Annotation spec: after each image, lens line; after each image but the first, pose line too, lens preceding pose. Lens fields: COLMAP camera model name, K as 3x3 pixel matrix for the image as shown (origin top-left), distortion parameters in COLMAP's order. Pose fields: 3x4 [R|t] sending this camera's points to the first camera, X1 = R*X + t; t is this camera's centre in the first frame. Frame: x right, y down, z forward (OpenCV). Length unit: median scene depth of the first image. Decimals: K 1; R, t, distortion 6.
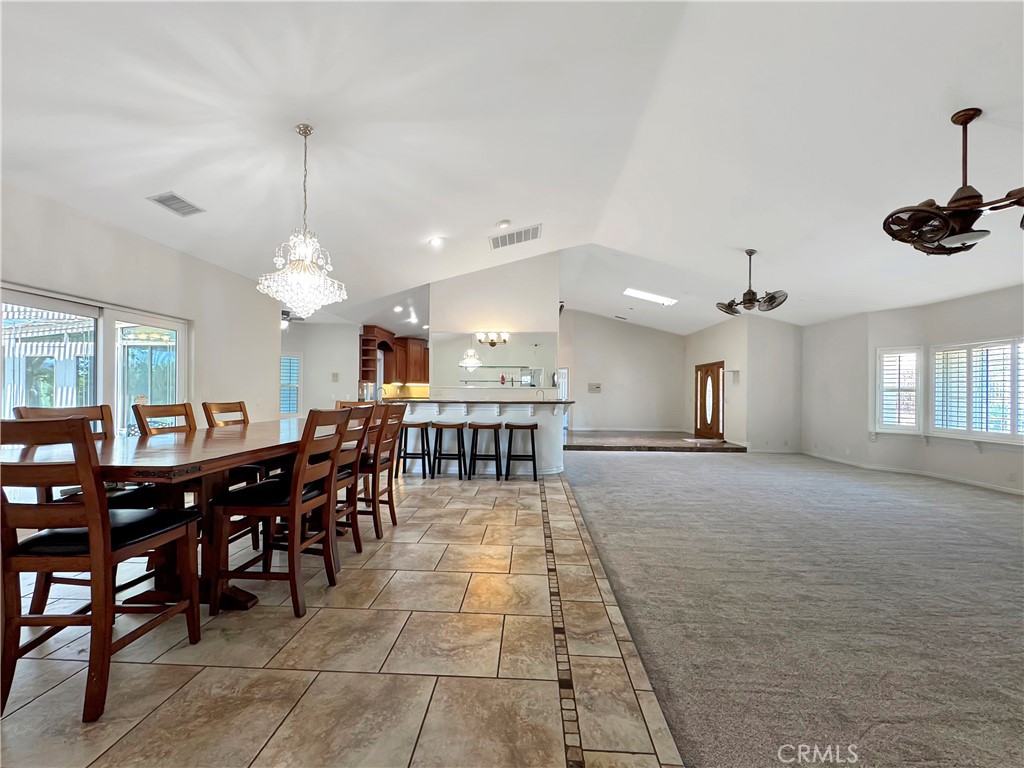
lens RADIAL K [[414.4, 0, 511.5], [0, 414.4, 395.7], [0, 0, 1]] dist [-0.001634, -0.000226]
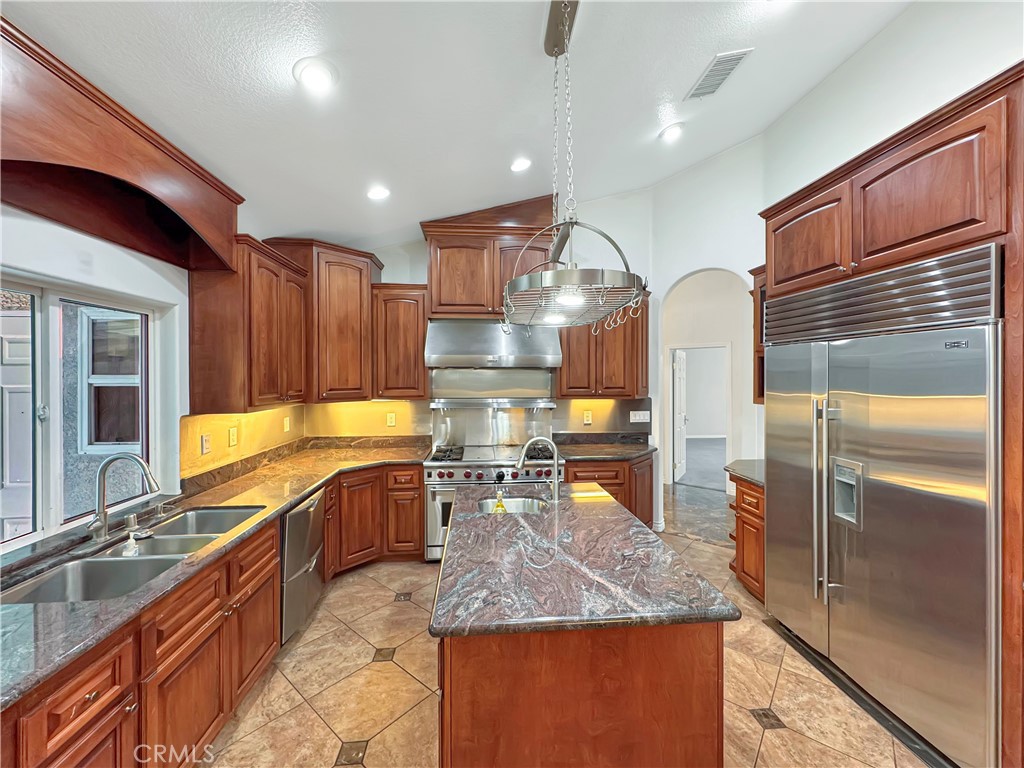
lens RADIAL K [[410.9, 0, 510.6], [0, 410.9, 377.5], [0, 0, 1]] dist [0.001163, 0.000065]
pose [[0.992438, -0.016582, 0.121621, -0.266410], [0.016427, 0.999862, 0.002278, -0.079577], [-0.121643, -0.000263, 0.992574, 1.236267]]
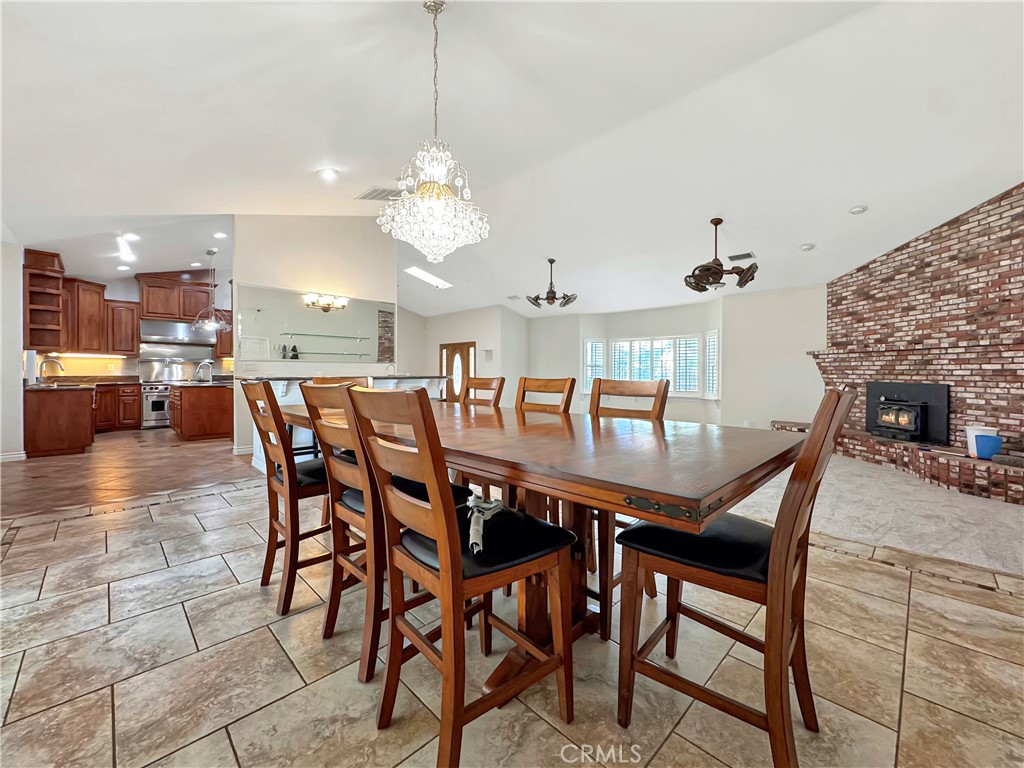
lens RADIAL K [[410.9, 0, 510.6], [0, 410.9, 377.5], [0, 0, 1]] dist [0.001163, 0.000065]
pose [[0.680191, -0.018433, 0.732803, -0.457911], [0.009250, 0.999820, 0.016564, 0.002339], [-0.732977, -0.004488, 0.680239, 0.191930]]
